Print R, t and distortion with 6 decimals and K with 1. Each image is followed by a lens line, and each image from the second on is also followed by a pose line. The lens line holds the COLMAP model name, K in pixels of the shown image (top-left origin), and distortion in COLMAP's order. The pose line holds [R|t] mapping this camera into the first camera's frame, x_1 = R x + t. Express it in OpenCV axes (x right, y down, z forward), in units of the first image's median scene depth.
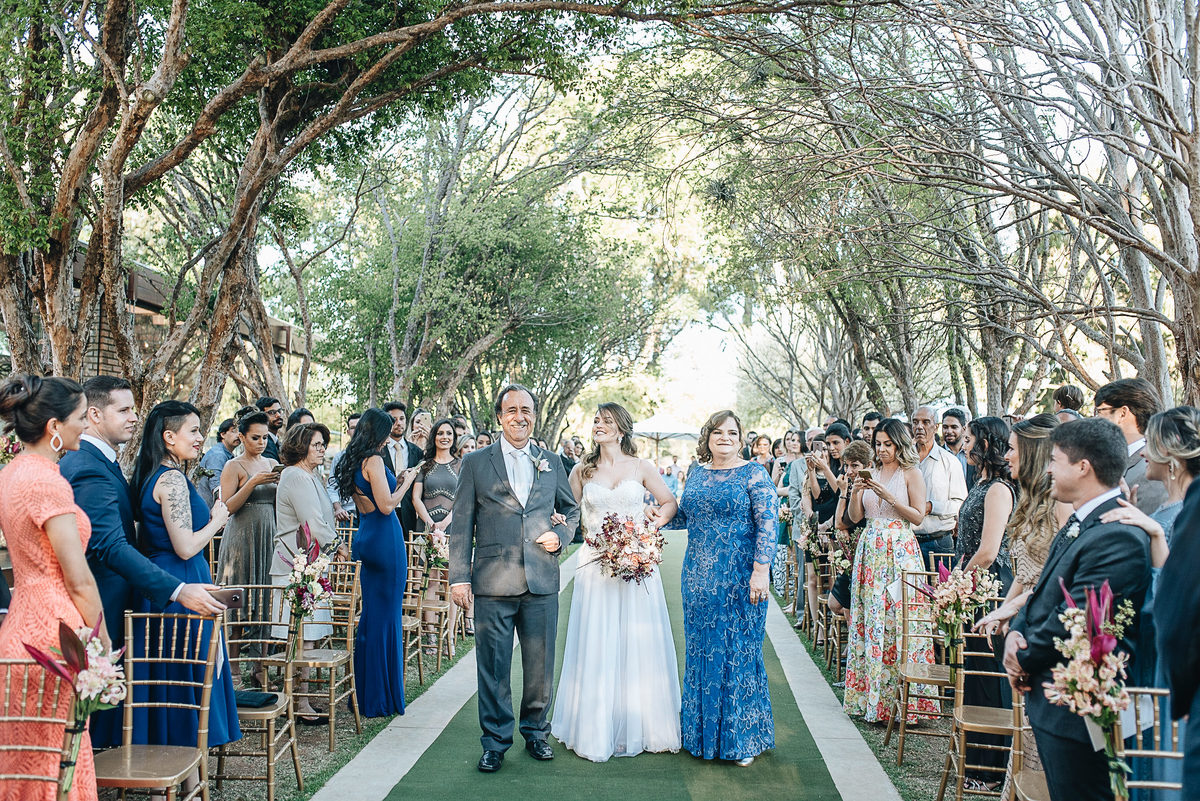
lens RADIAL K [[1200.9, 0, 602.1], [0, 1200.9, 397.0], [0, 0, 1]] dist [0.023019, 0.000000]
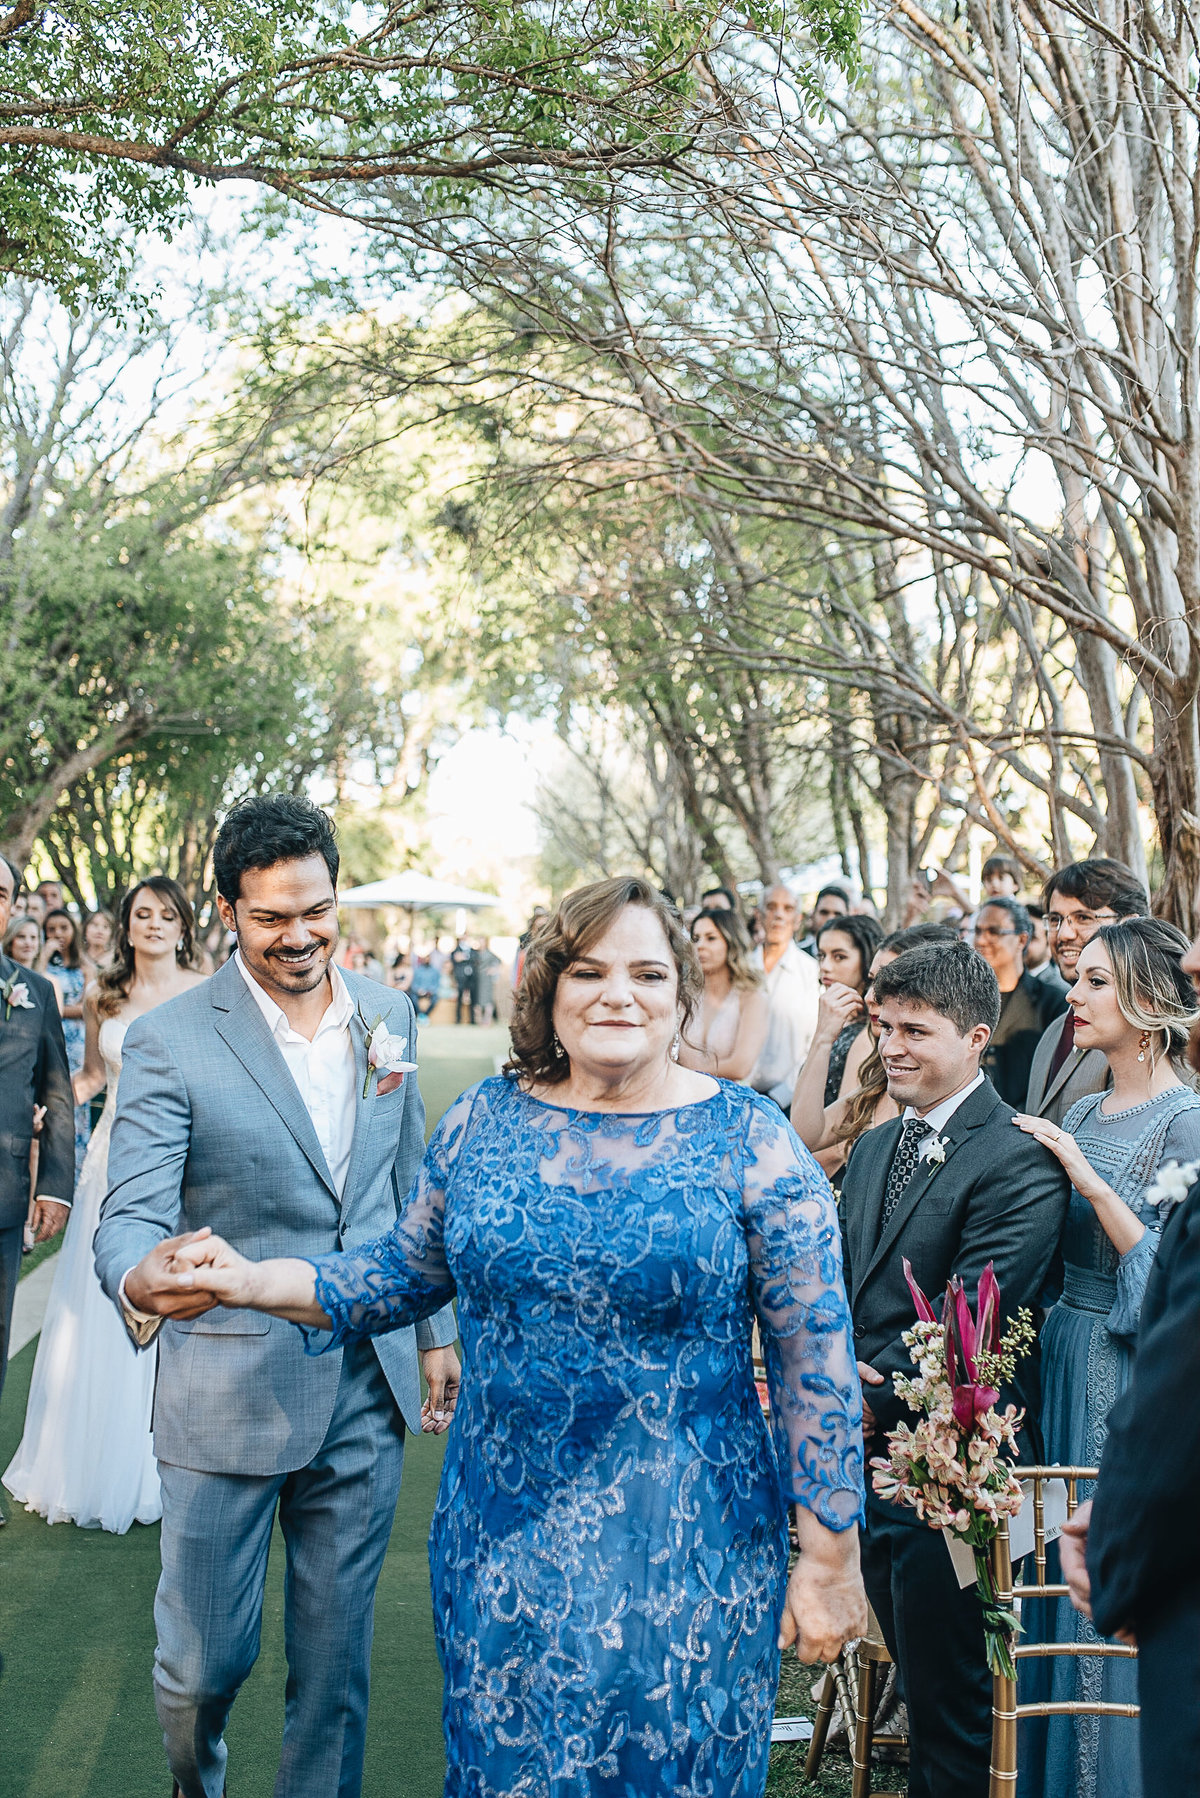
lens RADIAL K [[1799.3, 0, 596.9], [0, 1799.3, 901.5], [0, 0, 1]] dist [0.023019, 0.000000]
pose [[0.990993, 0.009021, 0.133612, 0.082052], [-0.013635, 0.999340, 0.033660, -0.017504], [-0.133220, -0.035179, 0.990462, 0.144263]]
